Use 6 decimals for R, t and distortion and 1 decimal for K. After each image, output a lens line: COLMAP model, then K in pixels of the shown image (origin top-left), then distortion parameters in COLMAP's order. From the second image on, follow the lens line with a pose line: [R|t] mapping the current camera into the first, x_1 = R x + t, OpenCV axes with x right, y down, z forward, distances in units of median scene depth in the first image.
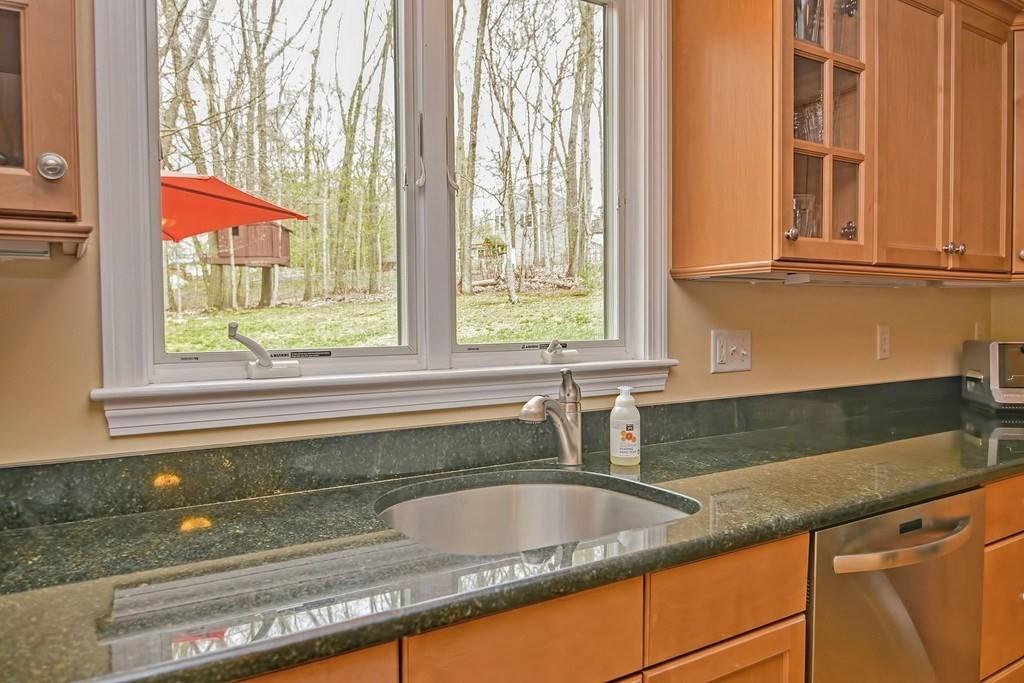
lens RADIAL K [[709.3, 0, 507.6], [0, 709.3, 342.2], [0, 0, 1]] dist [0.025789, 0.000165]
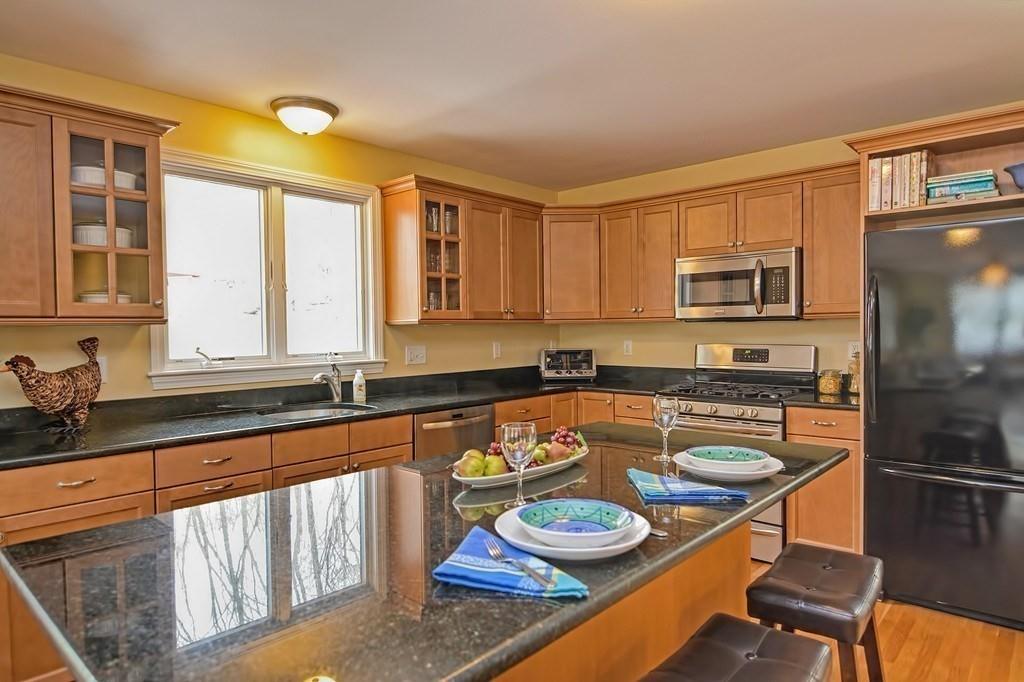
lens RADIAL K [[618.8, 0, 514.3], [0, 618.8, 347.6], [0, 0, 1]] dist [0.006601, -0.009049]
pose [[0.962530, -0.010917, 0.270955, 0.100800], [0.010888, 0.999939, 0.001610, -0.014425], [-0.270957, 0.001401, 0.962591, -1.259496]]
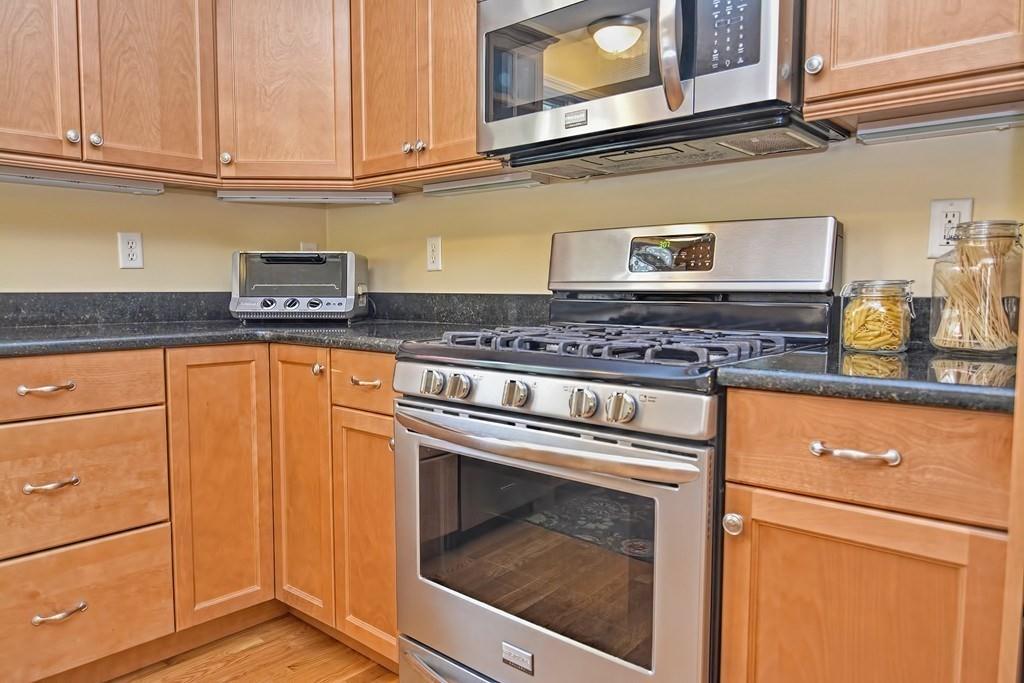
lens RADIAL K [[709.3, 0, 513.4], [0, 709.3, 342.5], [0, 0, 1]] dist [0.025789, 0.000165]
pose [[0.957908, -0.008125, 0.286959, 1.134483], [-0.005137, 0.998954, 0.045431, 0.120450], [-0.287028, -0.044993, 0.956865, -0.116629]]
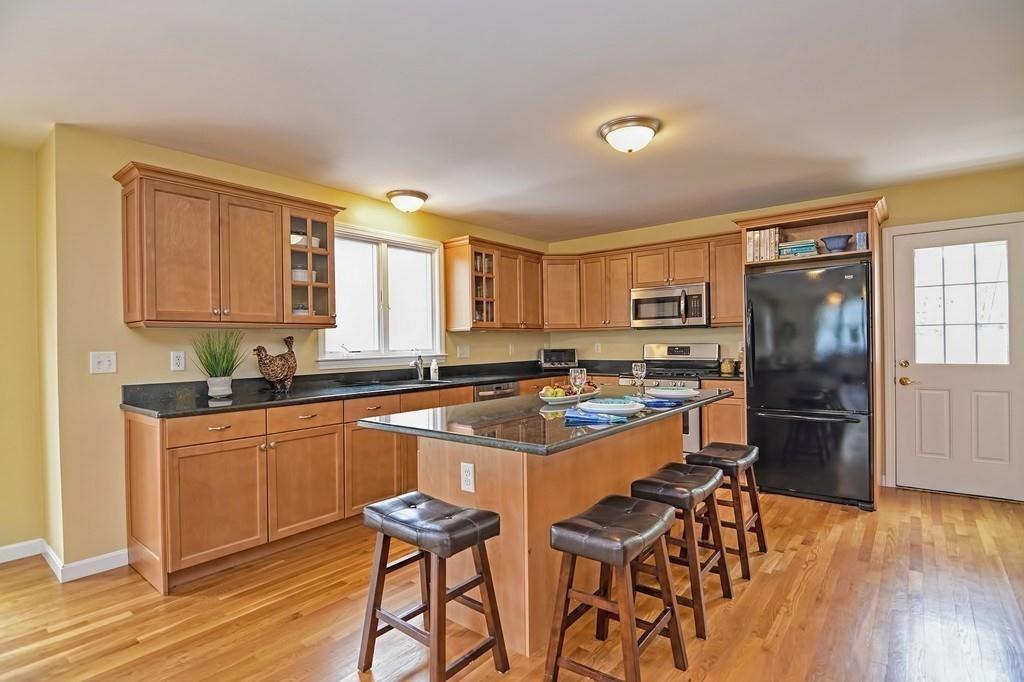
lens RADIAL K [[506.0, 0, 510.8], [0, 506.0, 346.1], [0, 0, 1]] dist [-0.015226, -0.001204]
pose [[0.945131, -0.007550, 0.326605, -0.347223], [0.016451, 0.999565, -0.024498, 0.062715], [-0.326278, 0.028527, 0.944843, -1.780556]]
